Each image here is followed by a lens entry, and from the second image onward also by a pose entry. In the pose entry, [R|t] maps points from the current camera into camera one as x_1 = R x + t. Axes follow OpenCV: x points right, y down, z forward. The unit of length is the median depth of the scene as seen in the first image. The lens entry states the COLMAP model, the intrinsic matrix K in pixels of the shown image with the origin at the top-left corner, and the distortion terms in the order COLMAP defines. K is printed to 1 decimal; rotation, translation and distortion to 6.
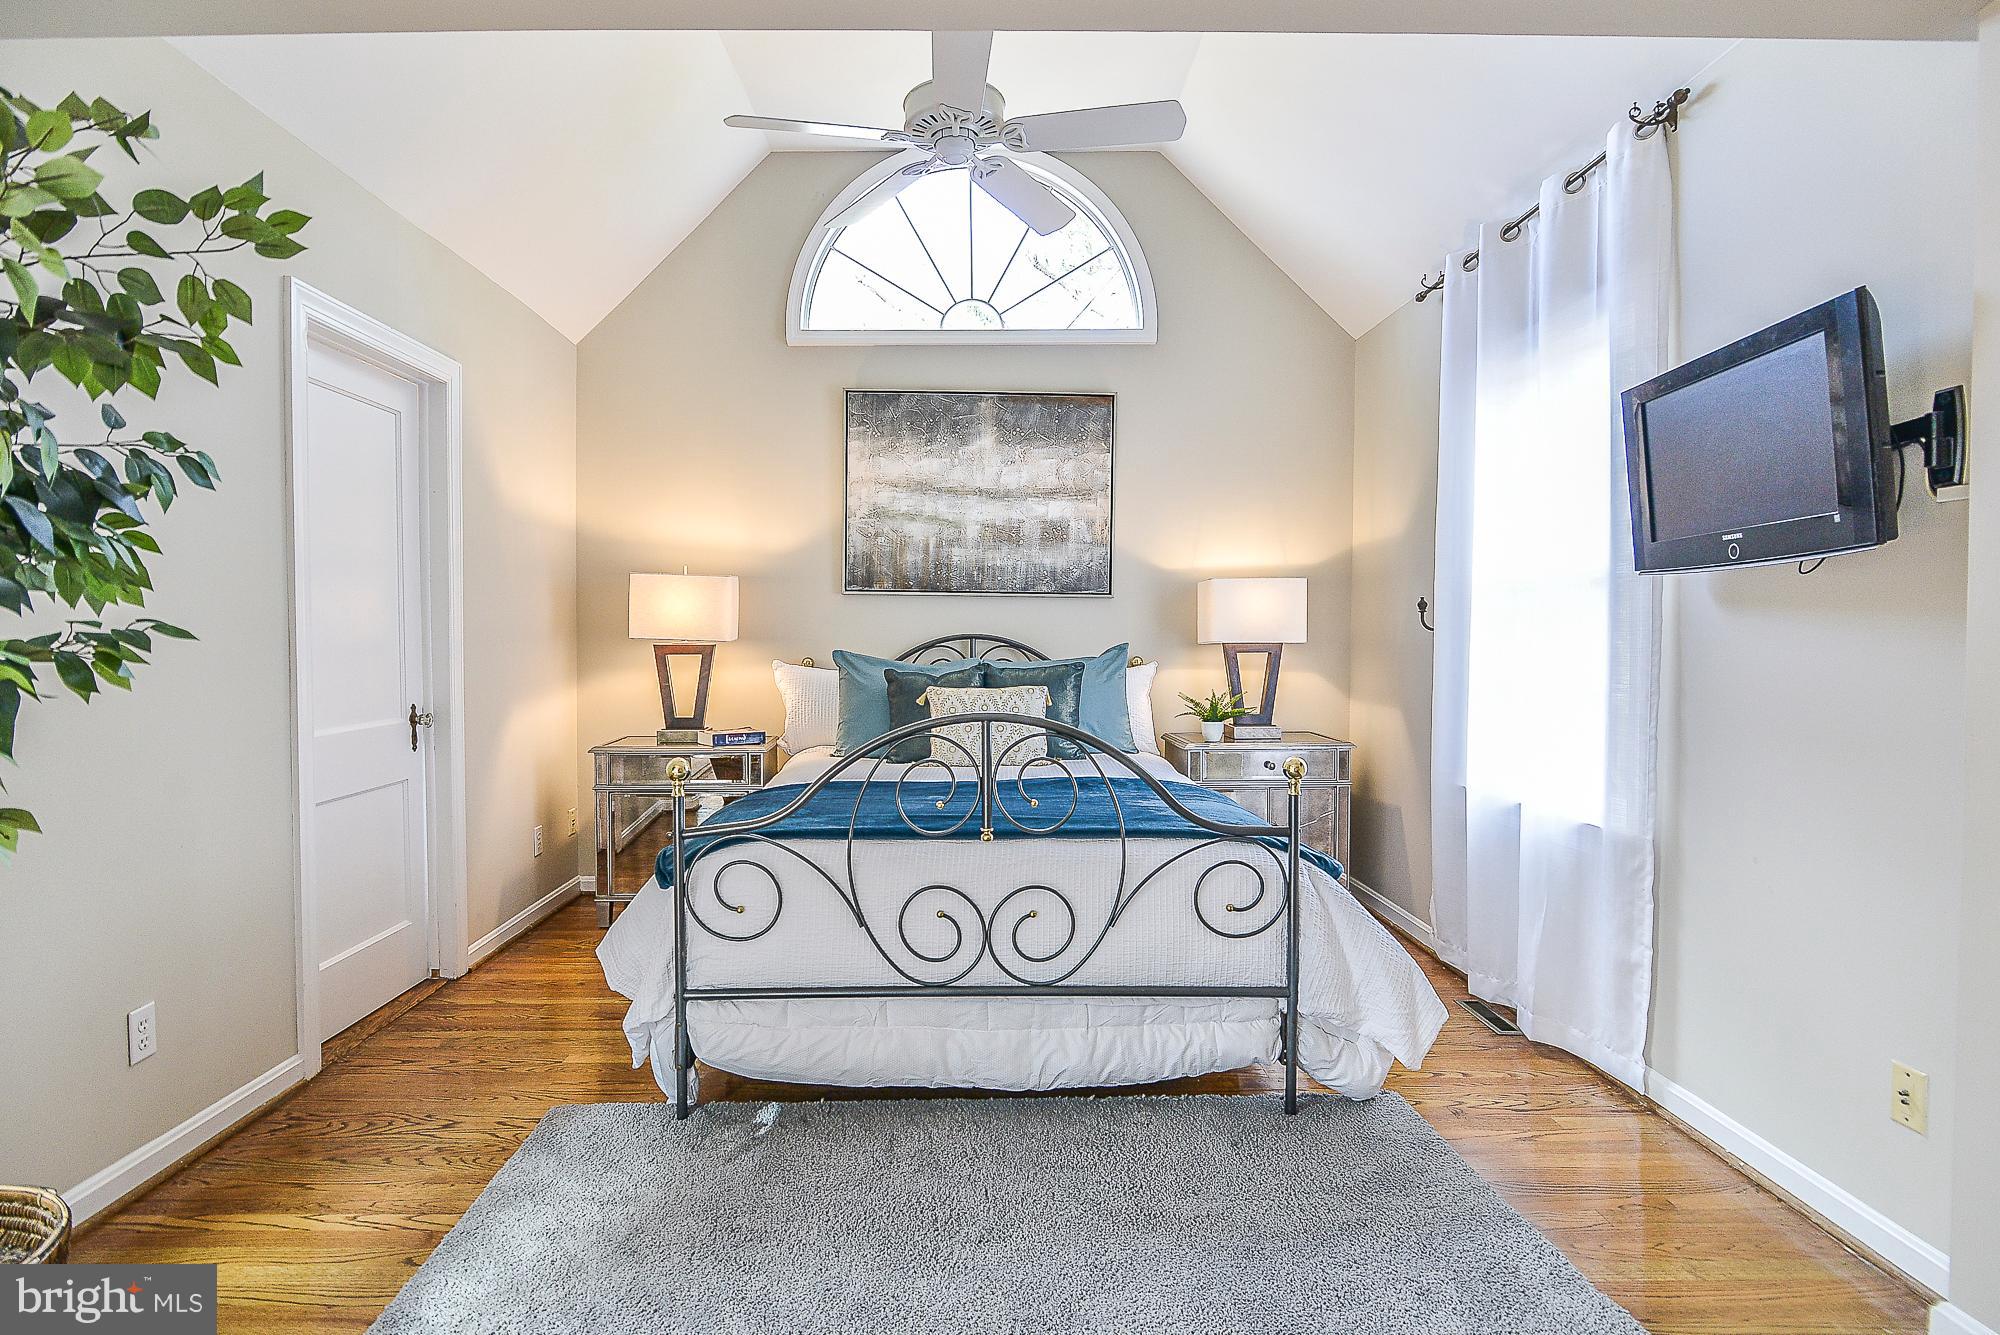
lens RADIAL K [[1013.2, 0, 994.2], [0, 1013.2, 664.8], [0, 0, 1]] dist [-0.009337, 0.000719]
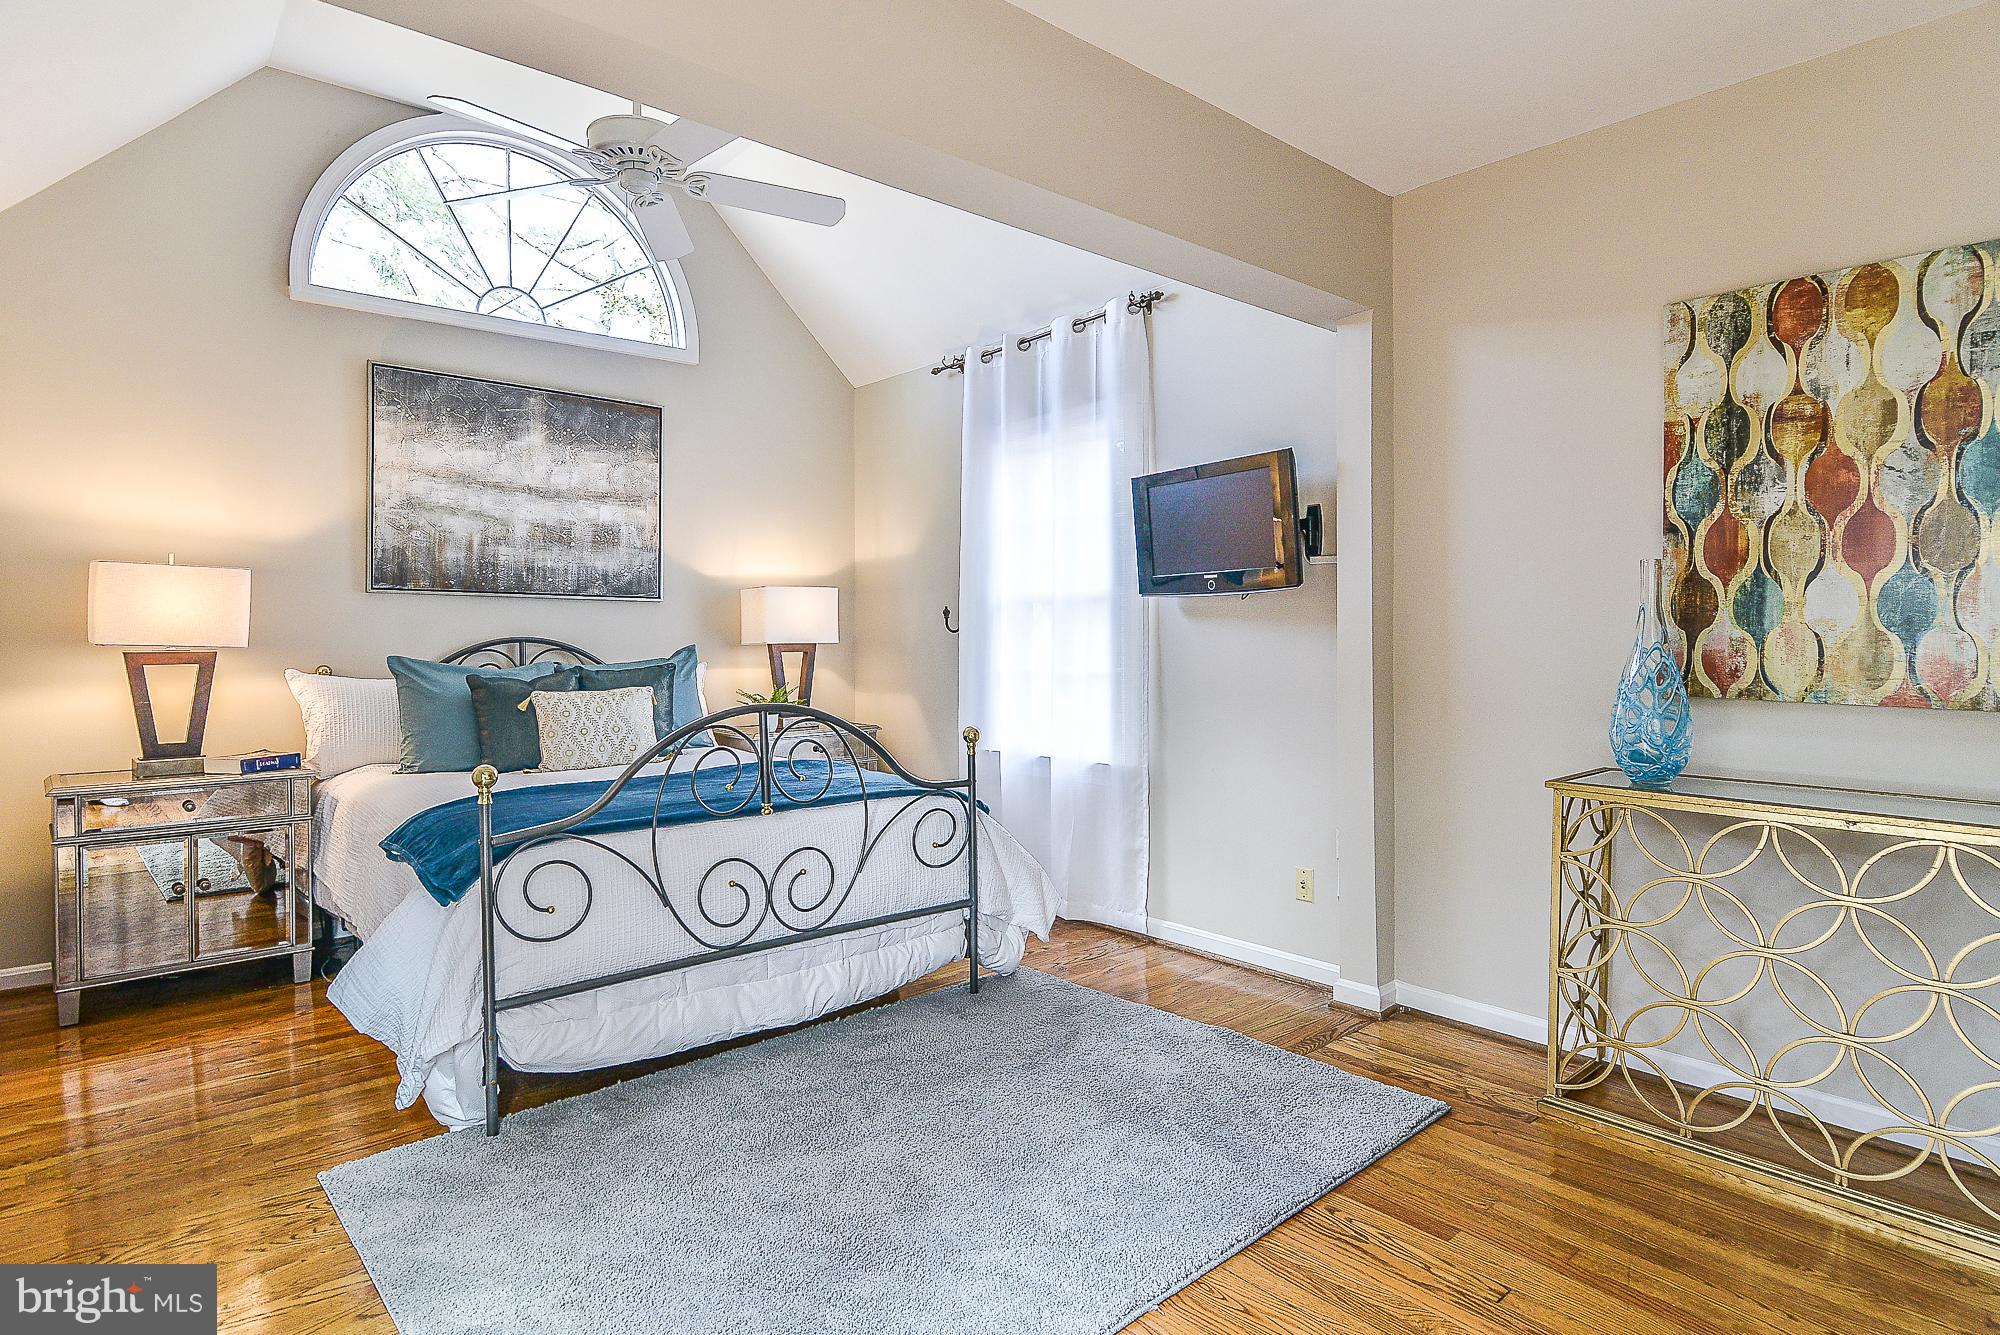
lens RADIAL K [[1052.8, 0, 1002.6], [0, 1052.8, 654.4], [0, 0, 1]] dist [0.003274, 0.001772]
pose [[0.767456, -0.016181, 0.640897, -0.448648], [0.023343, 0.999724, -0.002712, -0.000756], [-0.640676, 0.017042, 0.767622, -0.082982]]
